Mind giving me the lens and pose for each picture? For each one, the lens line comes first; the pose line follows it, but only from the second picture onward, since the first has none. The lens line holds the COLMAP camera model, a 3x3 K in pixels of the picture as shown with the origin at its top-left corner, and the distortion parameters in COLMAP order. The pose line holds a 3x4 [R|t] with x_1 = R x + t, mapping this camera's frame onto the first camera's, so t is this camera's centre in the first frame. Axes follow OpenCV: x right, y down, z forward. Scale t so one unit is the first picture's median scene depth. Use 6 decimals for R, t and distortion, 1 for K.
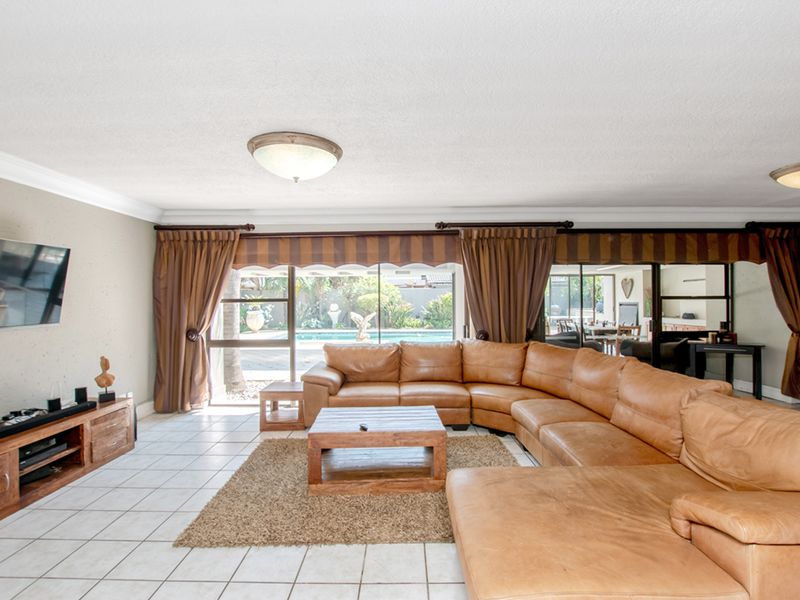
lens RADIAL K [[397.3, 0, 397.9], [0, 397.3, 303.7], [0, 0, 1]] dist [-0.012359, 0.000131]
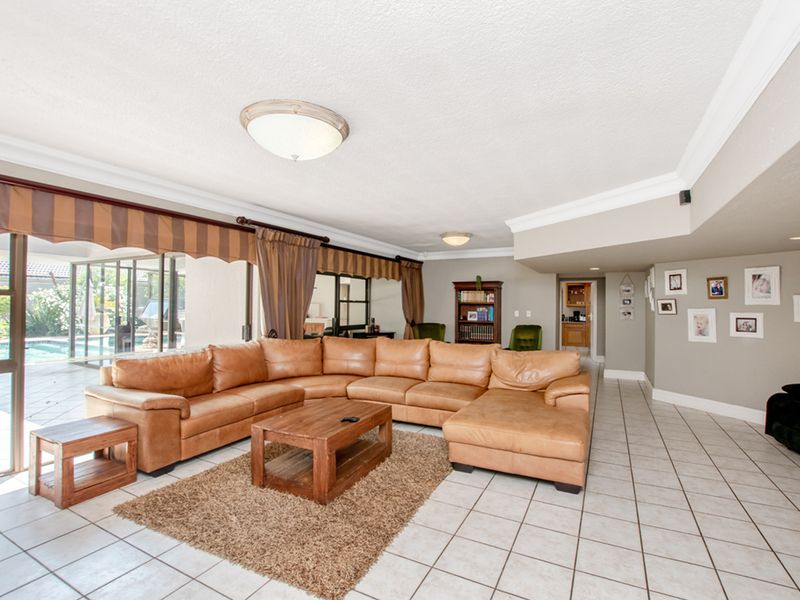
lens RADIAL K [[397.3, 0, 398.3], [0, 397.3, 296.1], [0, 0, 1]] dist [-0.012359, 0.000131]
pose [[0.465470, 0.031768, 0.884493, -0.551553], [-0.006672, 0.999453, -0.032385, 0.012547], [-0.885038, 0.009173, 0.465428, 0.229099]]
